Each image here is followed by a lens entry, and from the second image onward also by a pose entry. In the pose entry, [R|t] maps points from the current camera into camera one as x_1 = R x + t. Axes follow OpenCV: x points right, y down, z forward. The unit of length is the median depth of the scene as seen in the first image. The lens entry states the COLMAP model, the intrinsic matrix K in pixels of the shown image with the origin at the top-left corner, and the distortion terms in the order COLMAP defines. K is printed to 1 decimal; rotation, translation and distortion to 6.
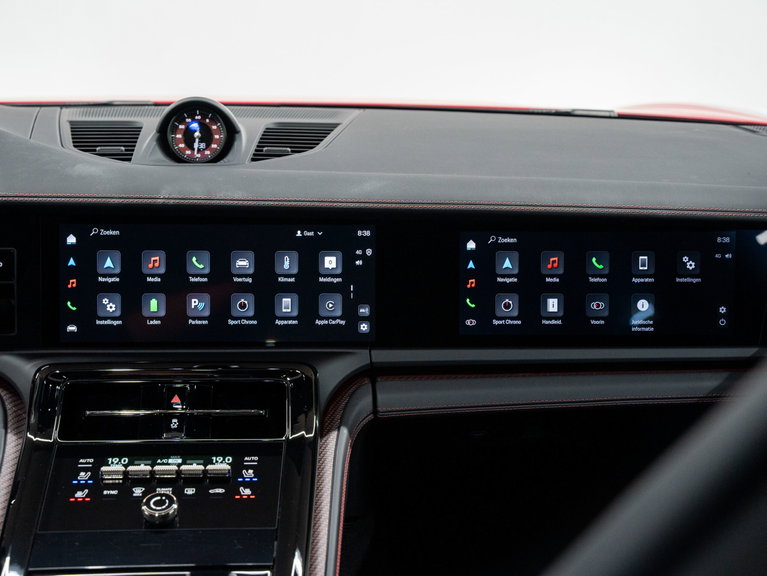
lens RADIAL K [[1349.3, 0, 387.1], [0, 1349.3, 284.8], [0, 0, 1]] dist [0.083495, 0.000000]
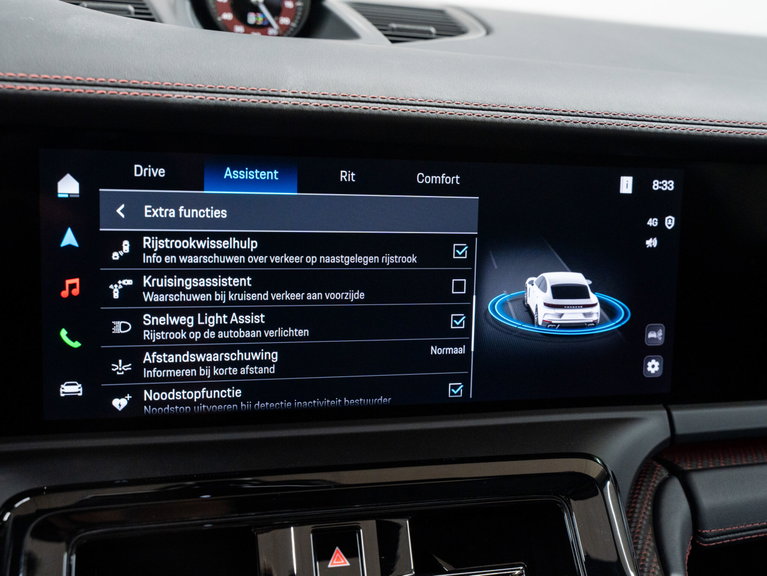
lens RADIAL K [[916.2, 0, 375.2], [0, 916.2, 288.7], [0, 0, 1]] dist [-0.025782, 0.000000]
pose [[0.972132, -0.005015, 0.234382, -0.205680], [-0.015756, 0.996113, 0.086664, -0.027570], [-0.233905, -0.087942, 0.968274, 0.691343]]
